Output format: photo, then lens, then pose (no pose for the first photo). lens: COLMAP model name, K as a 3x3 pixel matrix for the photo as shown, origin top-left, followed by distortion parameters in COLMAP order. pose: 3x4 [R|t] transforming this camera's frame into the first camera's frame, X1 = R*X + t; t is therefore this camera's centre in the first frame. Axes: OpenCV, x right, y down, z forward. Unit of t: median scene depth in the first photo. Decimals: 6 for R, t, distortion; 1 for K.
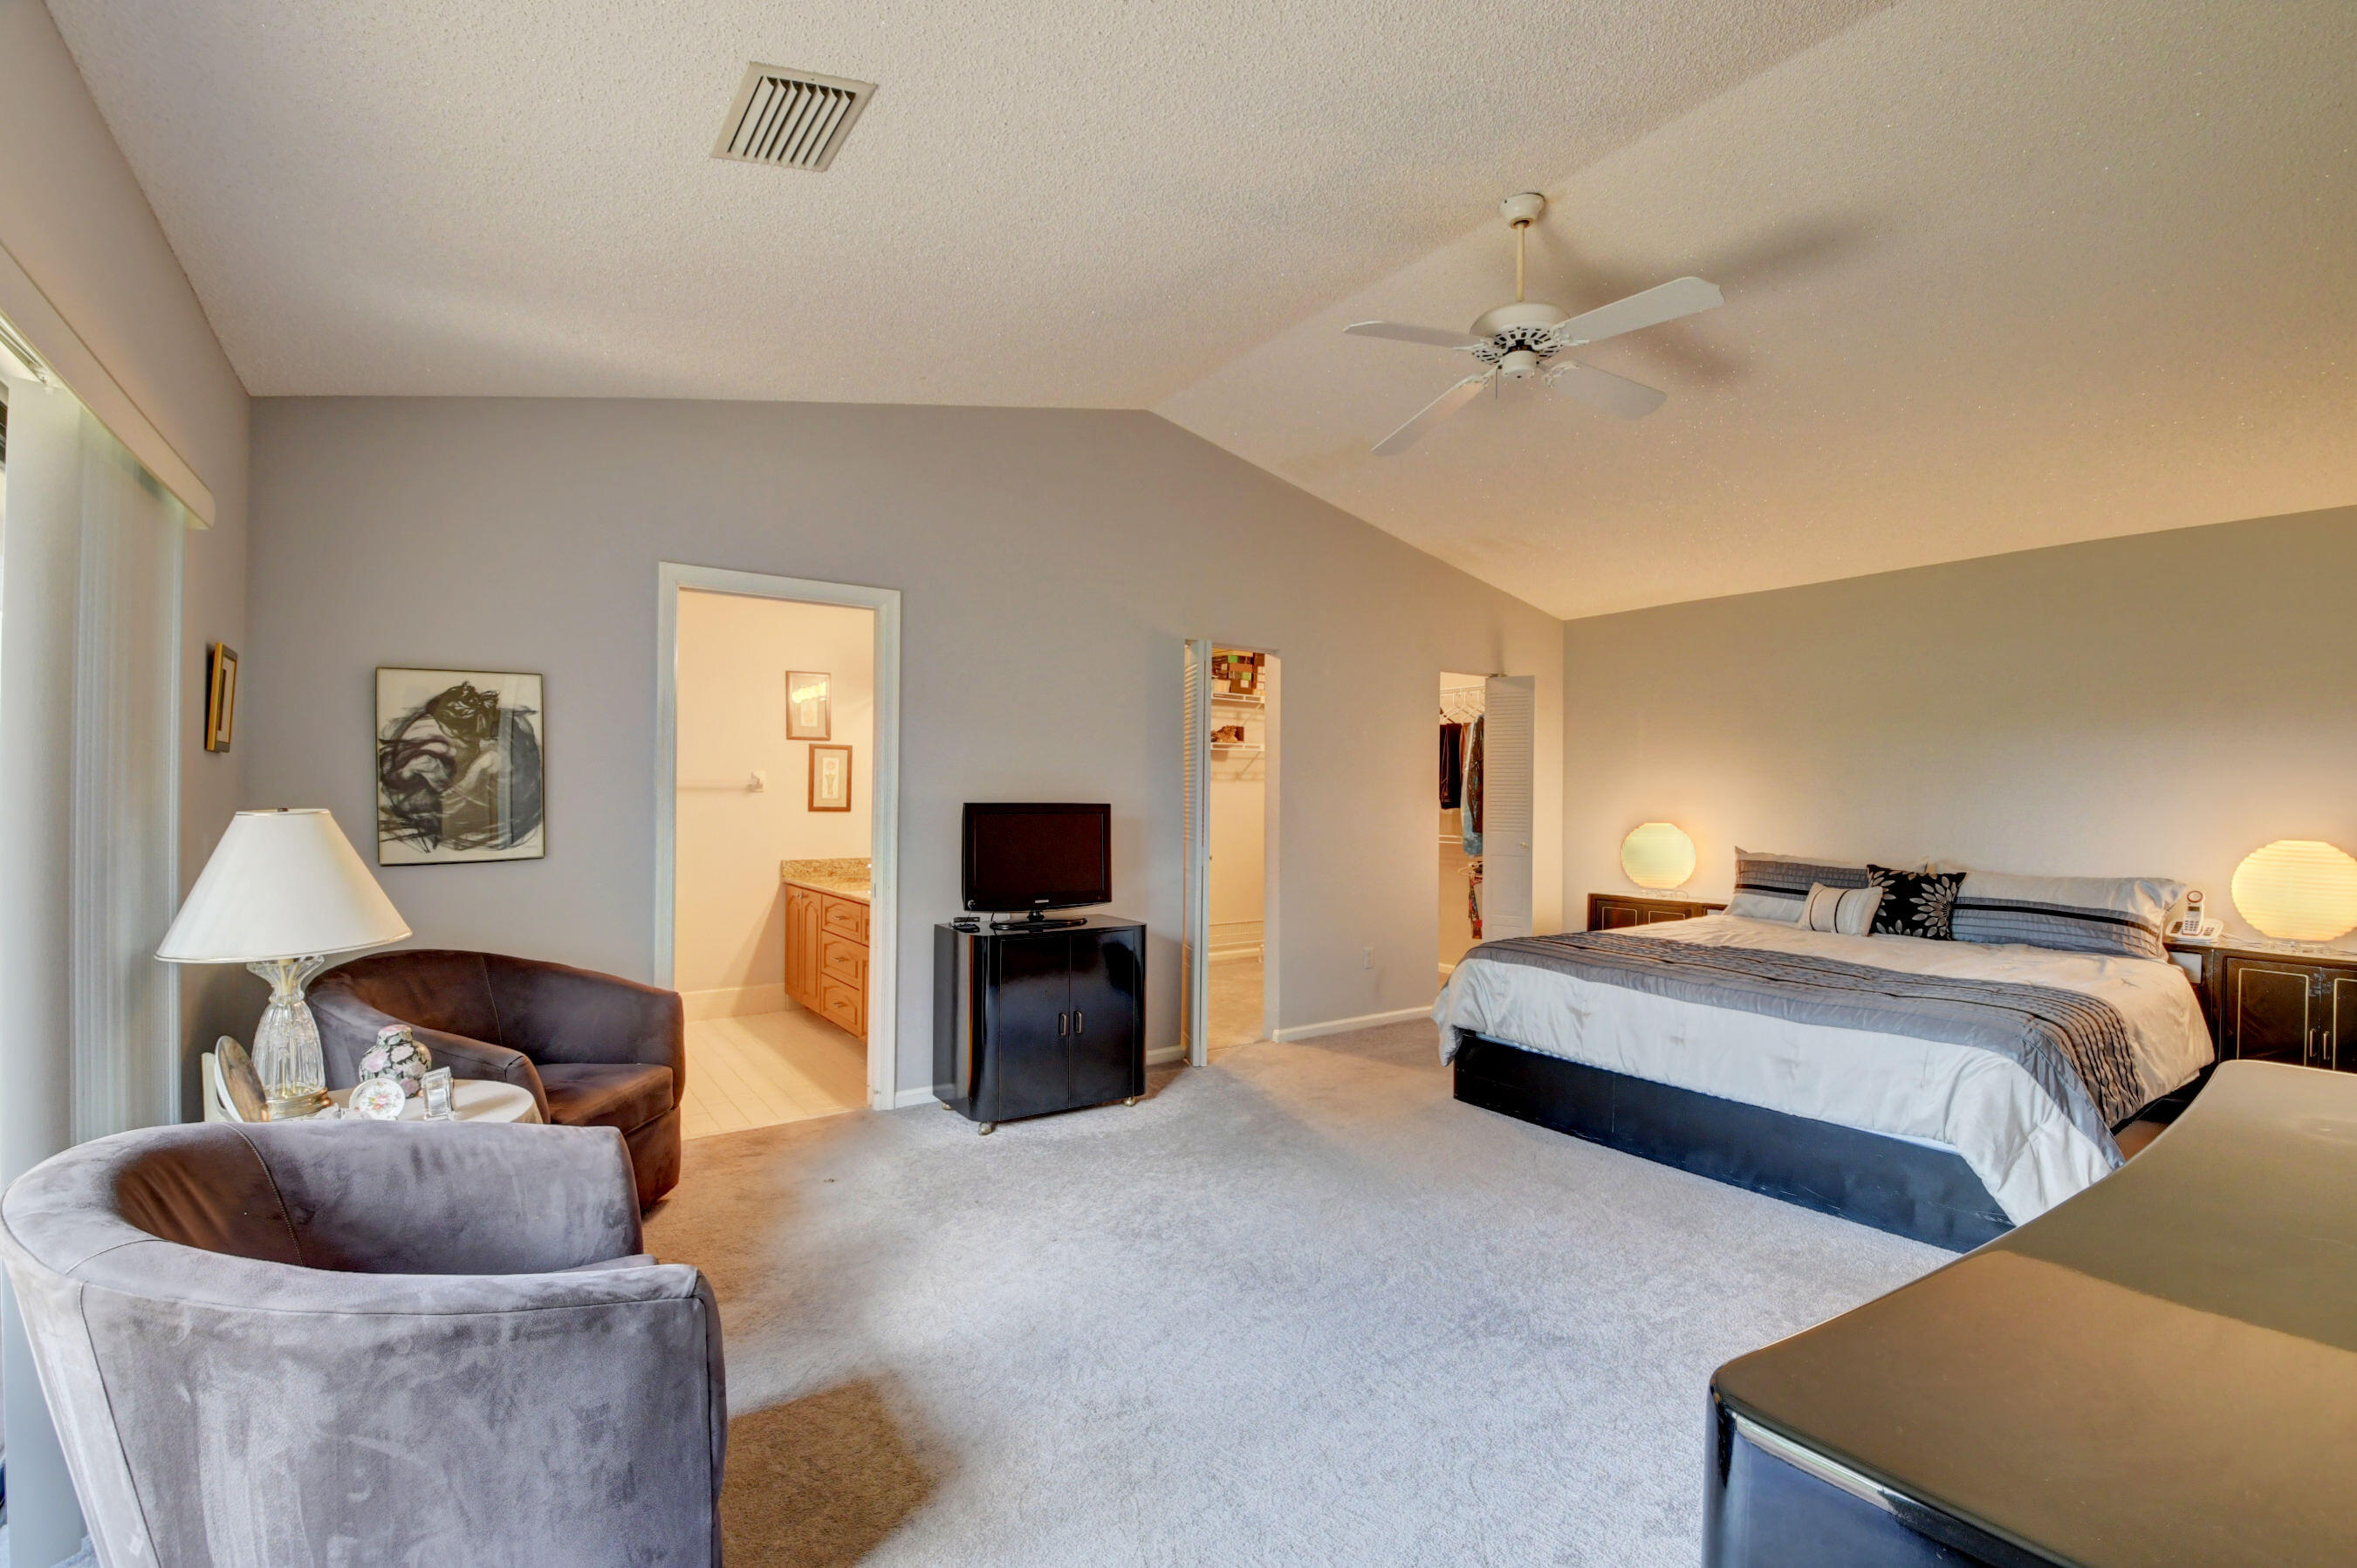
lens RADIAL K [[1037.4, 0, 1178.7], [0, 1037.4, 783.0], [0, 0, 1]] dist [0.003885, -0.017274]
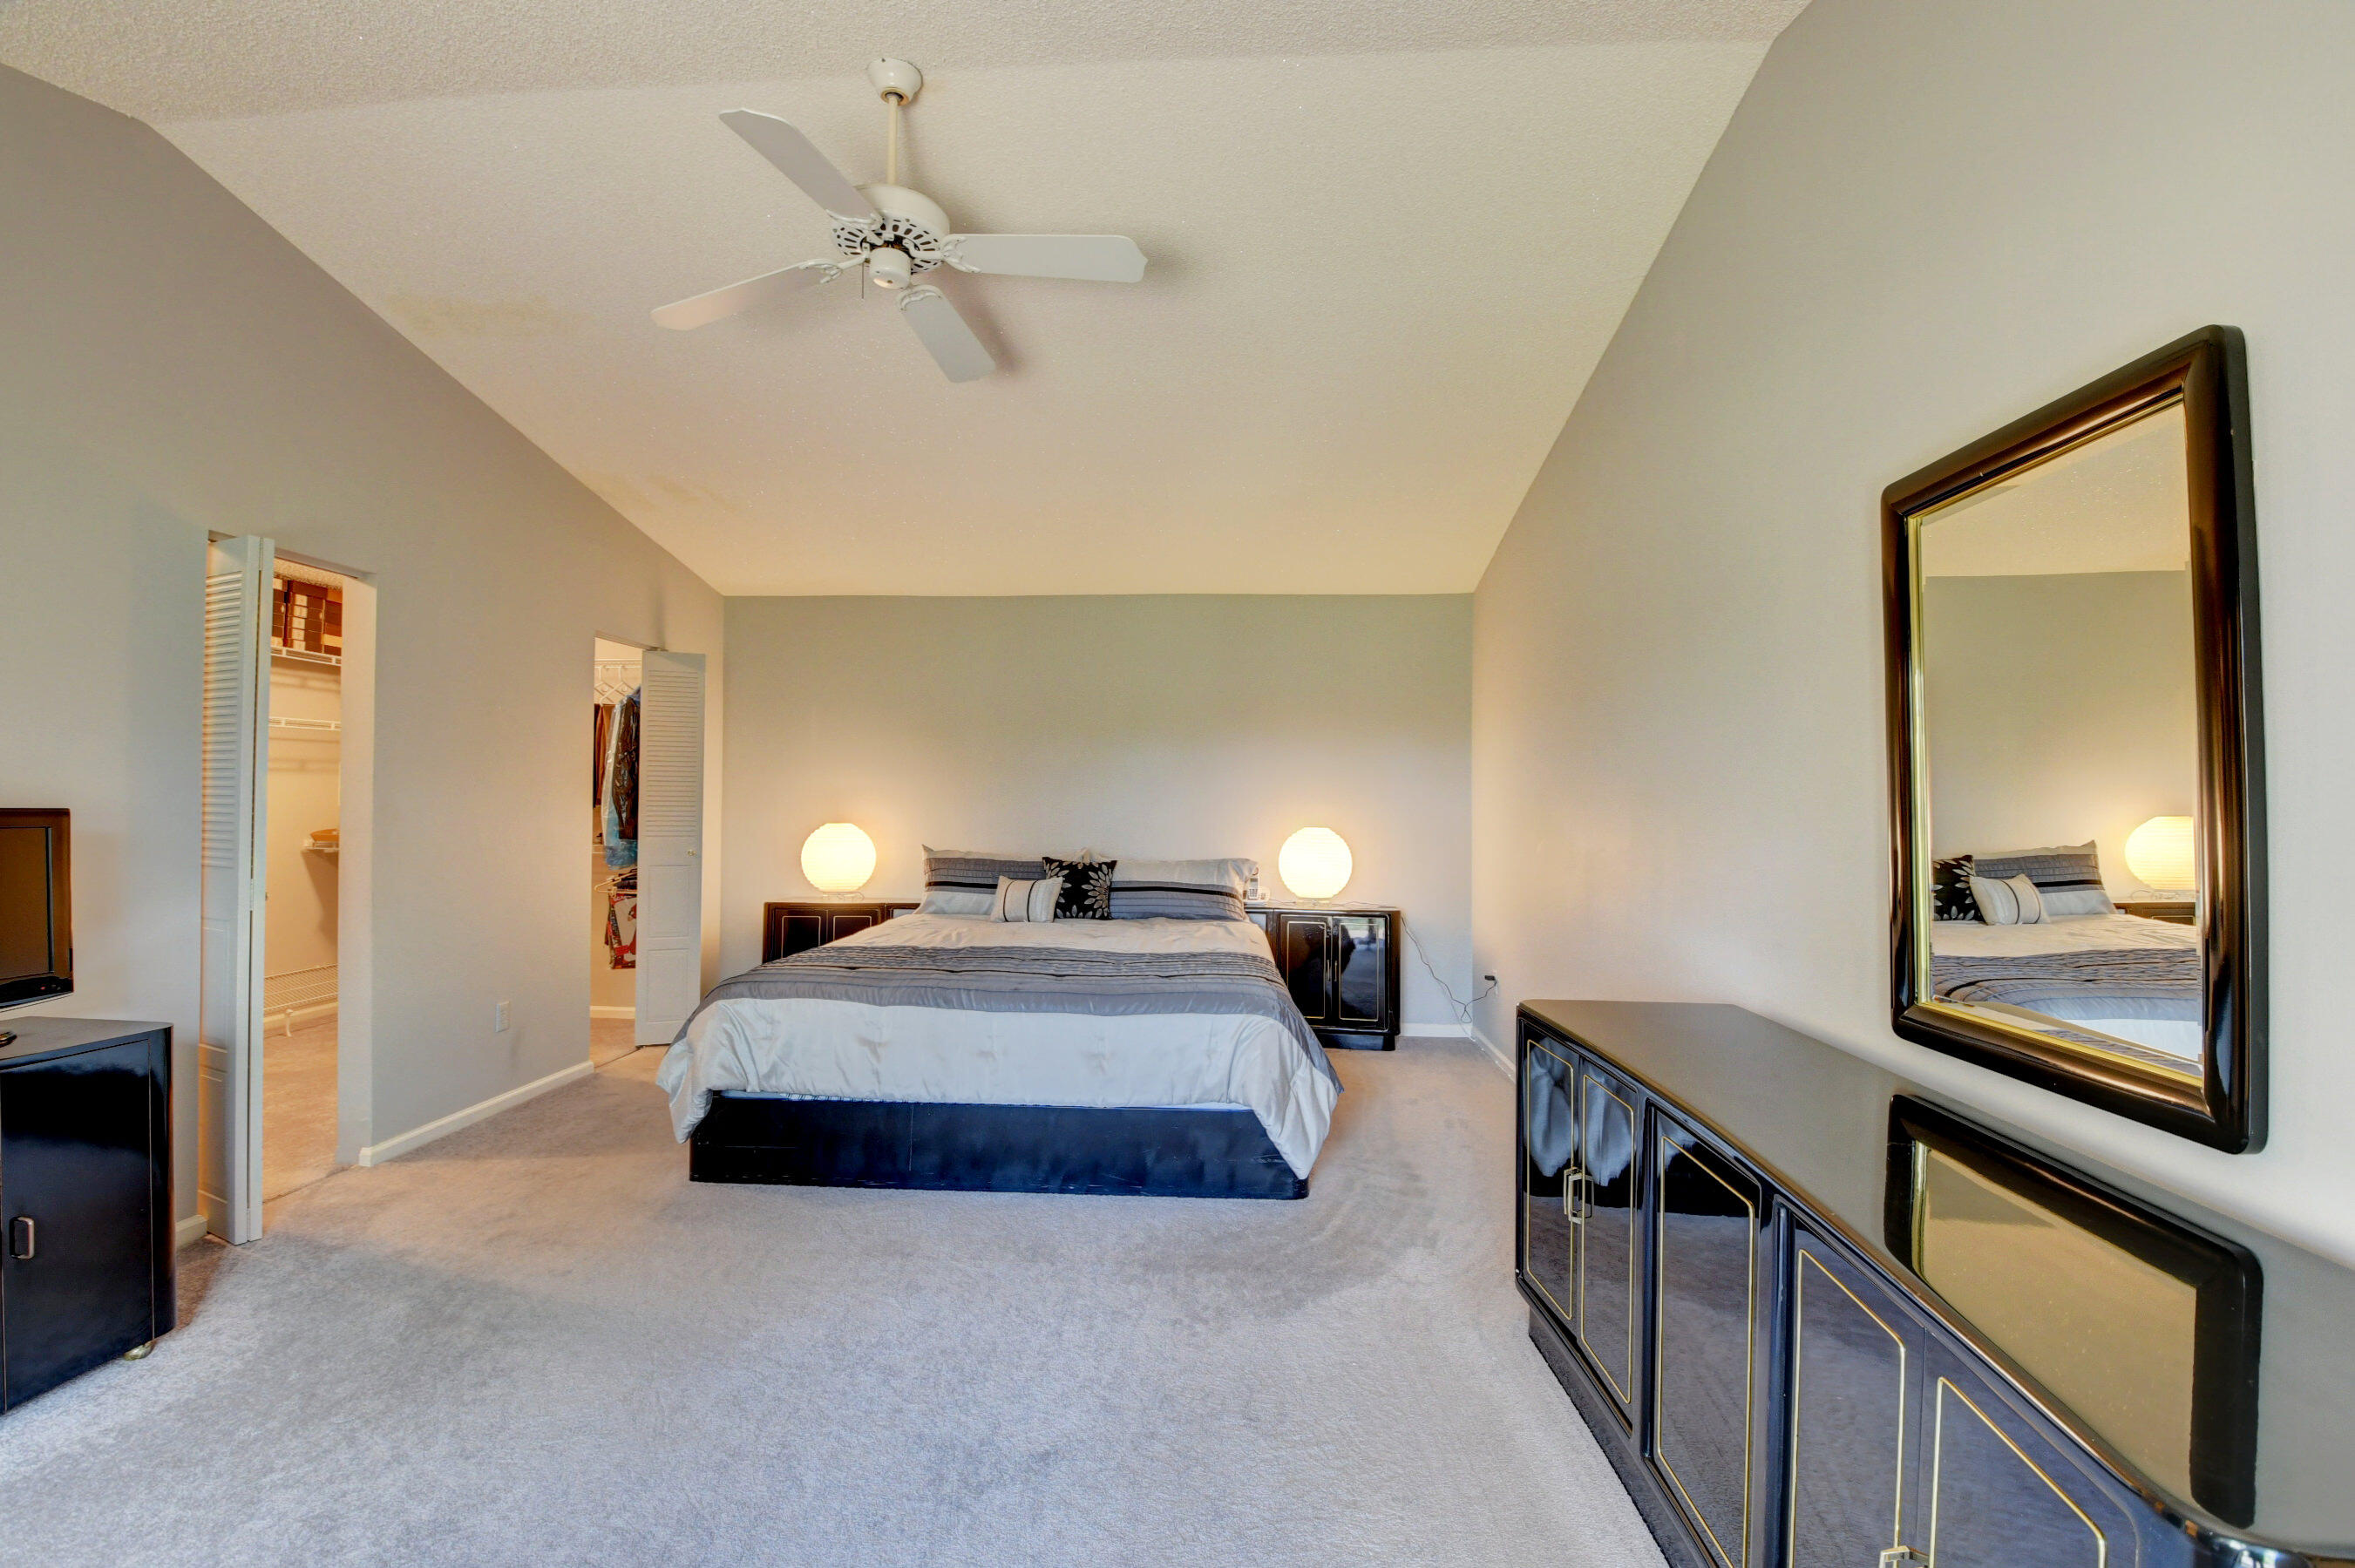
lens RADIAL K [[1036.6, 0, 1182.1], [0, 1036.6, 782.3], [0, 0, 1]] dist [0.003885, -0.017274]
pose [[0.622831, 0.009985, 0.782293, -0.113944], [-0.011361, 0.999929, -0.003717, 0.001966], [-0.782274, -0.006572, 0.622899, 0.216303]]
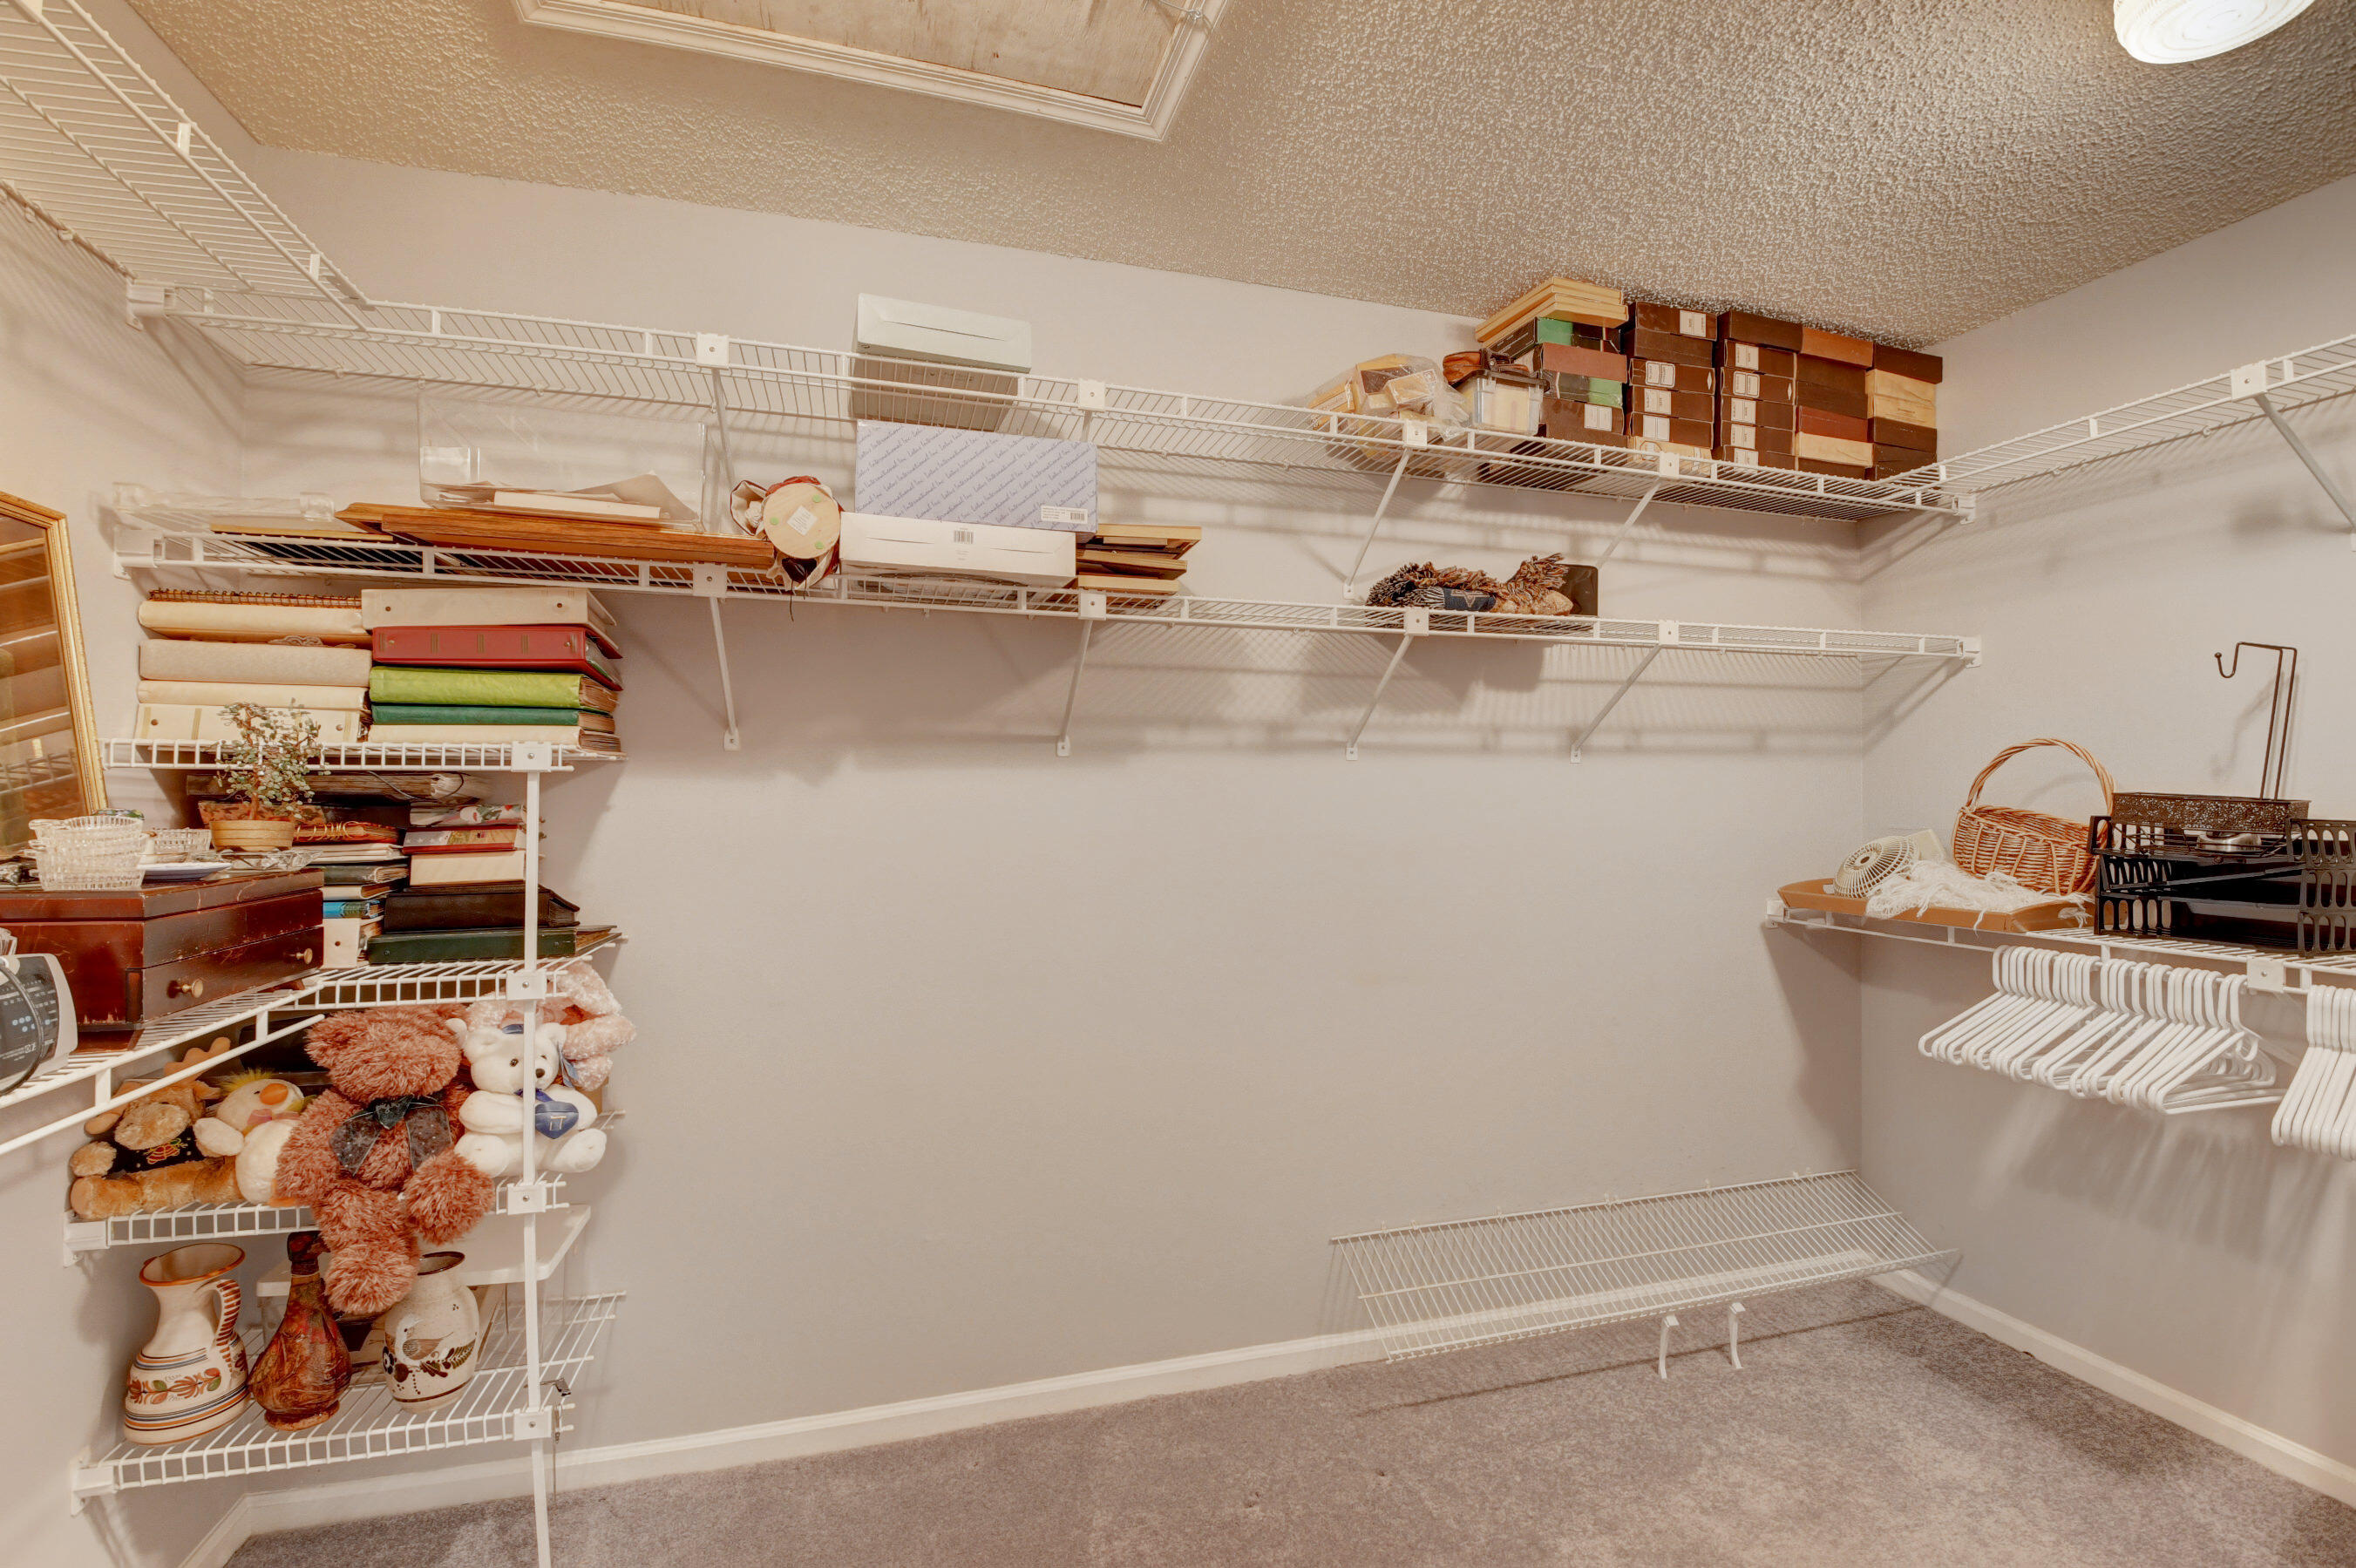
lens RADIAL K [[1037.0, 0, 1176.5], [0, 1037.0, 783.8], [0, 0, 1]] dist [0.003885, -0.017274]
pose [[0.949905, -0.006545, -0.312470, 0.070791], [0.003347, 0.999936, -0.010771, 0.017960], [0.312520, 0.009186, 0.949867, 1.181985]]
